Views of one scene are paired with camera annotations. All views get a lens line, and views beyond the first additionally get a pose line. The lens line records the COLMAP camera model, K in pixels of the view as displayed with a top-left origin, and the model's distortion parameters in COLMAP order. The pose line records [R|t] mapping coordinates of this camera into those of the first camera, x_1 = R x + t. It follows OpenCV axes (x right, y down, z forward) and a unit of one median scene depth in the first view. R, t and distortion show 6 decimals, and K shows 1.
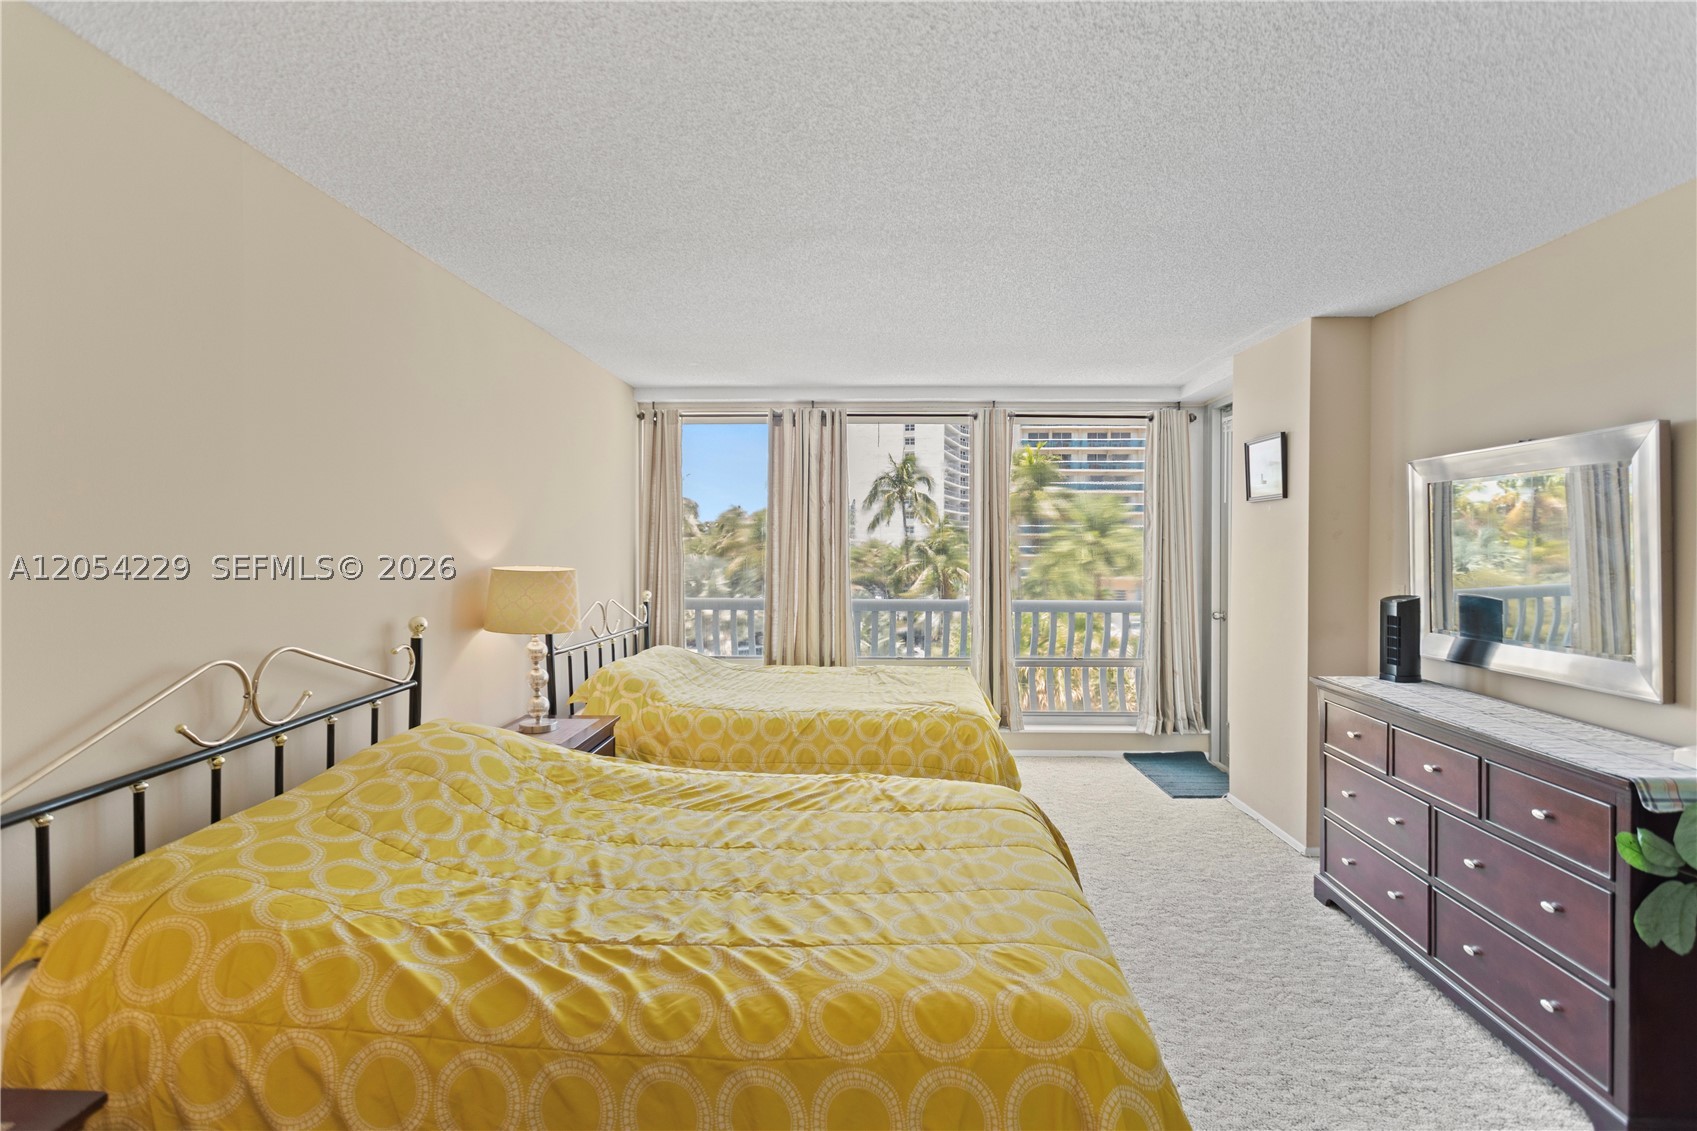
lens RADIAL K [[830.3, 0, 785.0], [0, 830.3, 555.1], [0, 0, 1]] dist [0.004743, 0.000769]
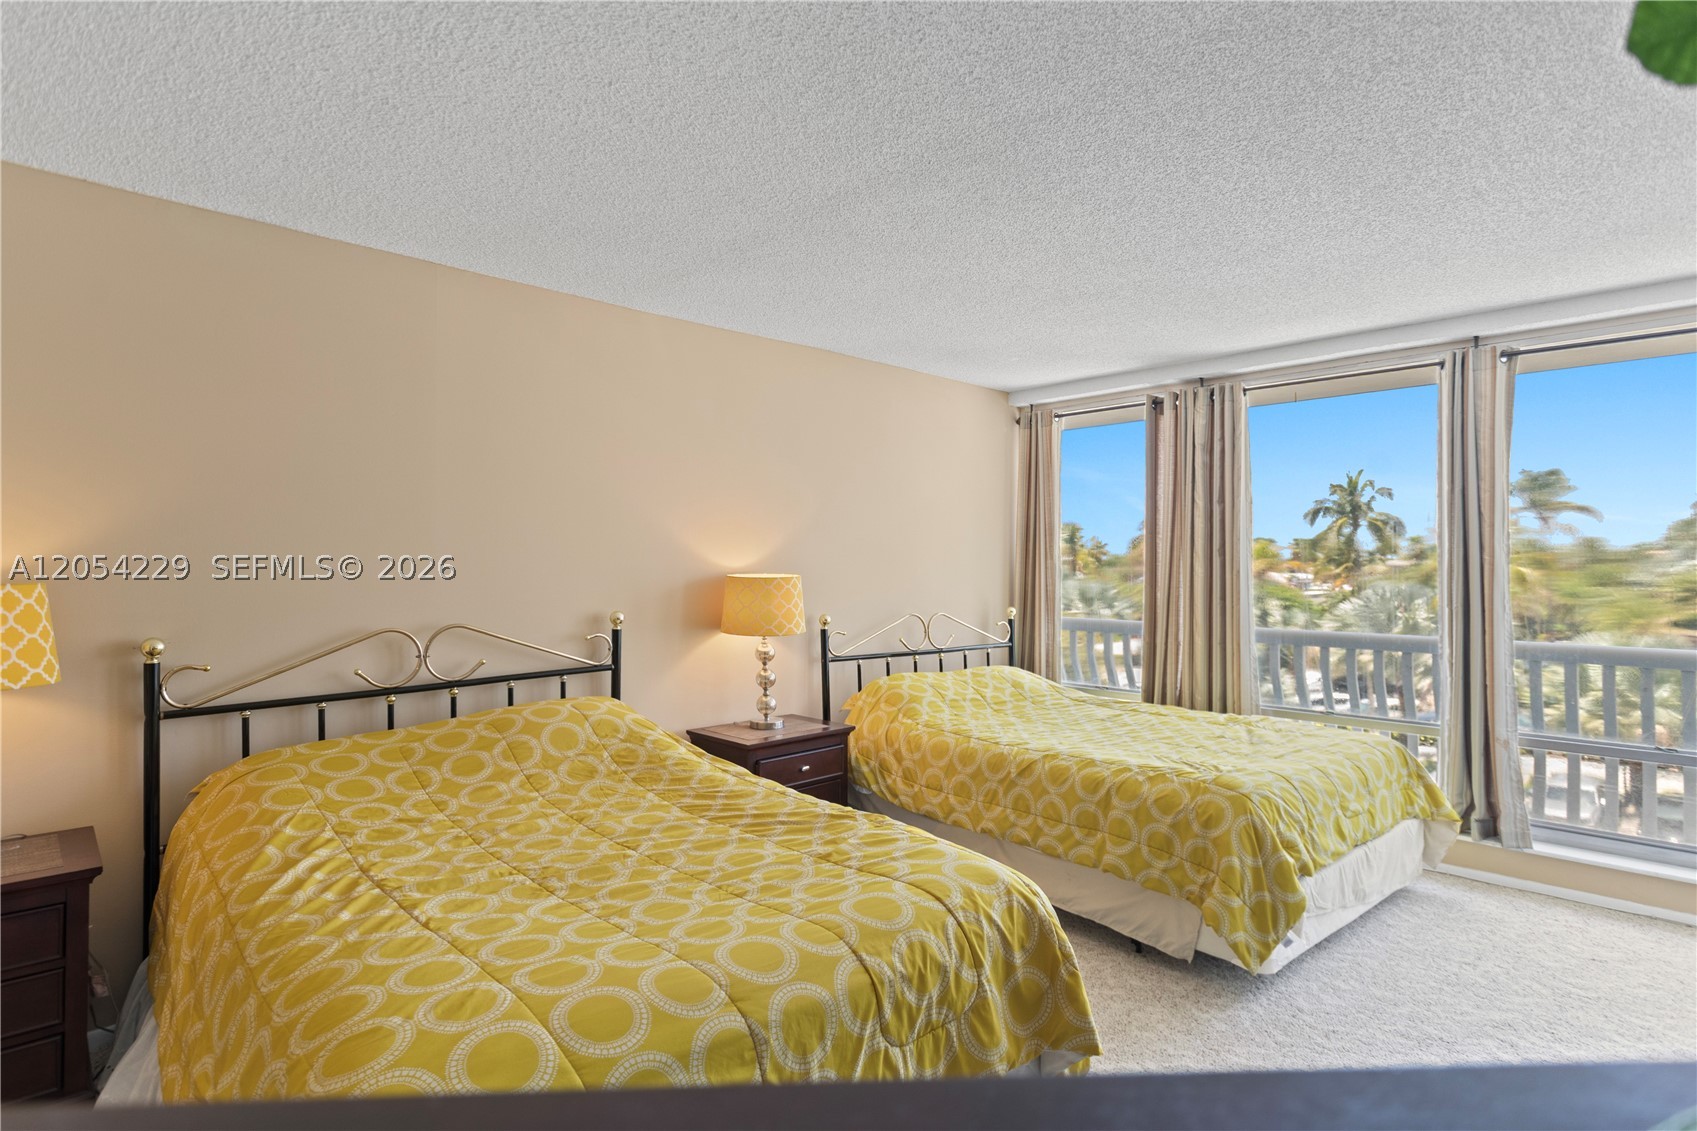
lens RADIAL K [[830.3, 0, 817.4], [0, 830.3, 568.0], [0, 0, 1]] dist [0.004743, 0.000769]
pose [[0.734509, 0.001578, -0.678597, 0.453413], [-0.011133, 0.999891, -0.009725, 0.014123], [0.678508, 0.014698, 0.734446, 0.239727]]
